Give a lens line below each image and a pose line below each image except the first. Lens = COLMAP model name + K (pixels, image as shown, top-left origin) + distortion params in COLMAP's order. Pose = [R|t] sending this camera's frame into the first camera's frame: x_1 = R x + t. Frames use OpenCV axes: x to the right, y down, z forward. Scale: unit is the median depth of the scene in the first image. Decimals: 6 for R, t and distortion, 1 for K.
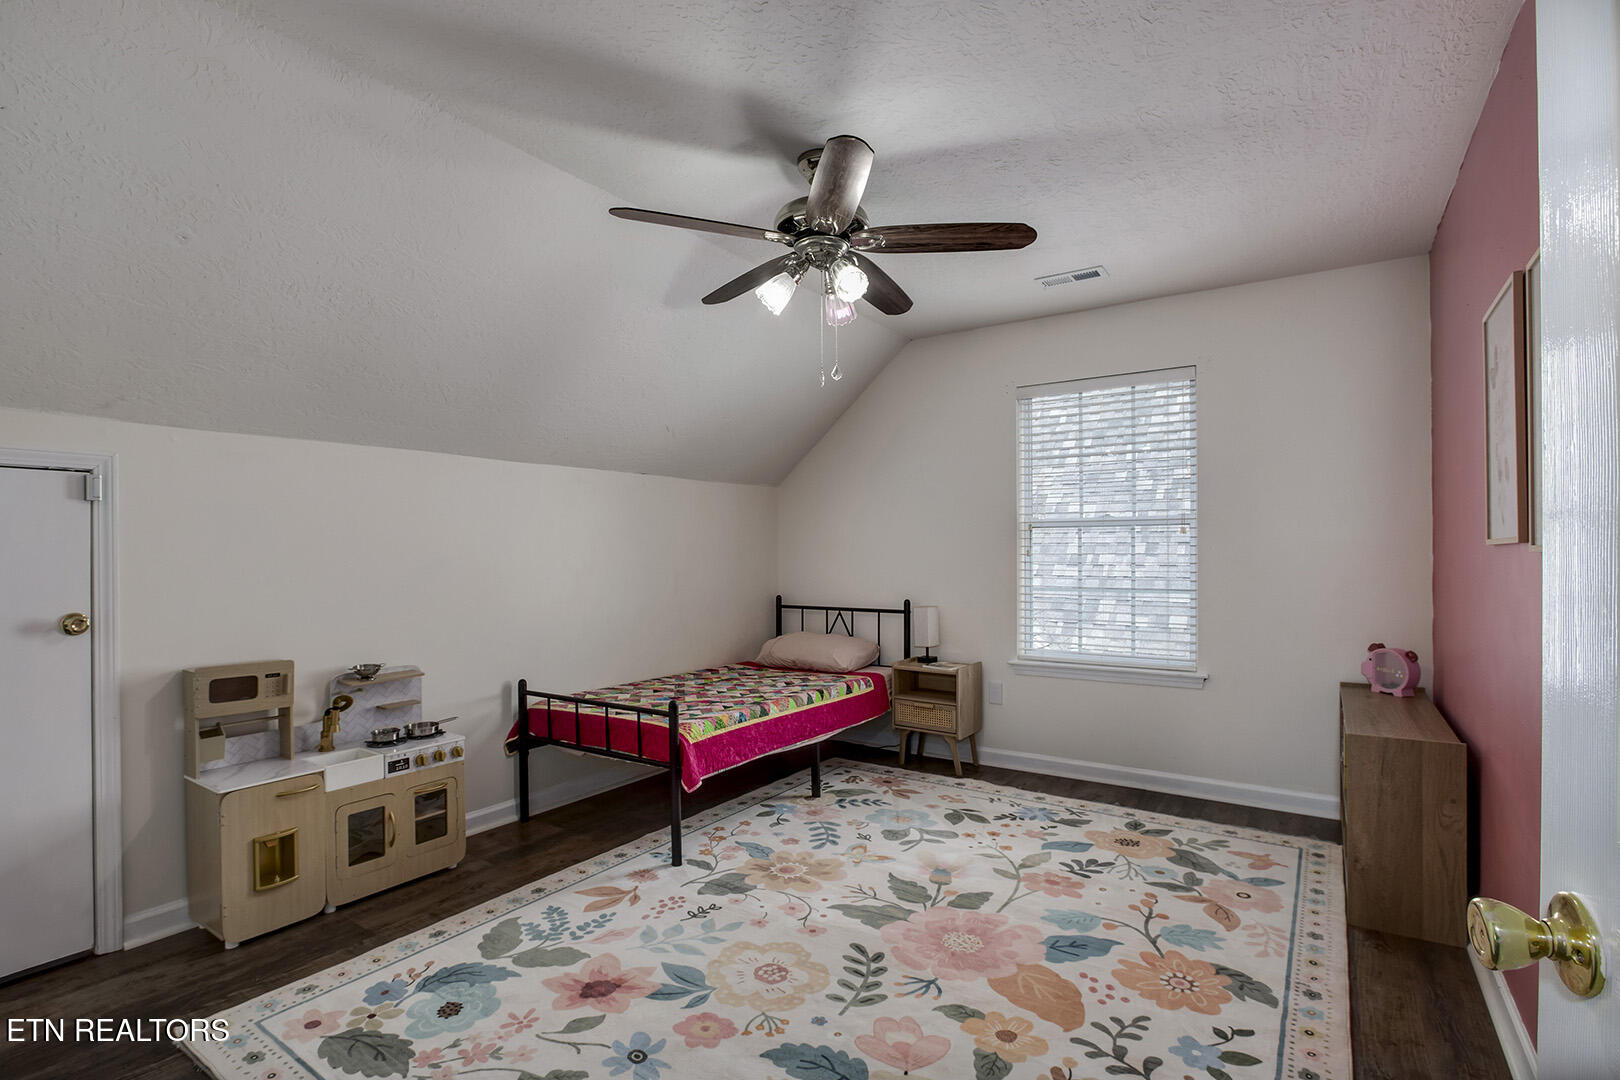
lens RADIAL K [[761.0, 0, 803.7], [0, 761.0, 550.3], [0, 0, 1]] dist [-0.011756, 0.001124]
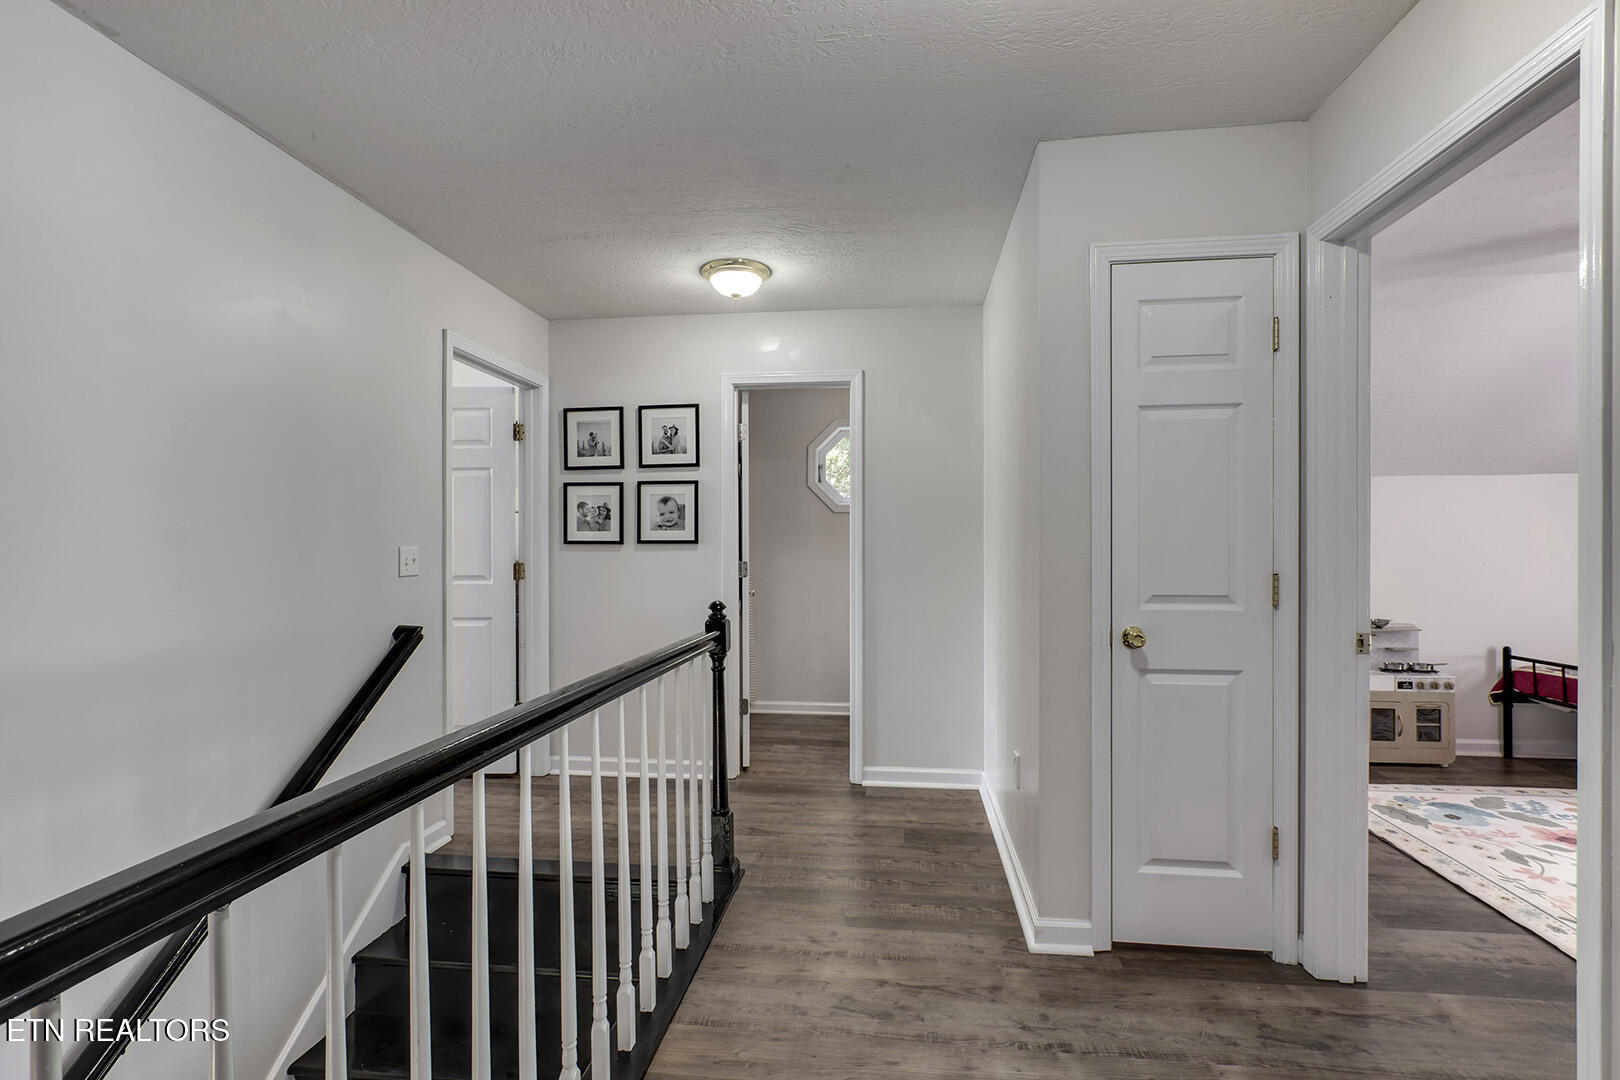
lens RADIAL K [[761.0, 0, 799.0], [0, 761.0, 552.2], [0, 0, 1]] dist [-0.011756, 0.001124]
pose [[0.448639, 0.003195, -0.893707, 0.269589], [0.006071, 0.999960, 0.006623, -0.003238], [0.893693, -0.008397, 0.448601, -0.748624]]
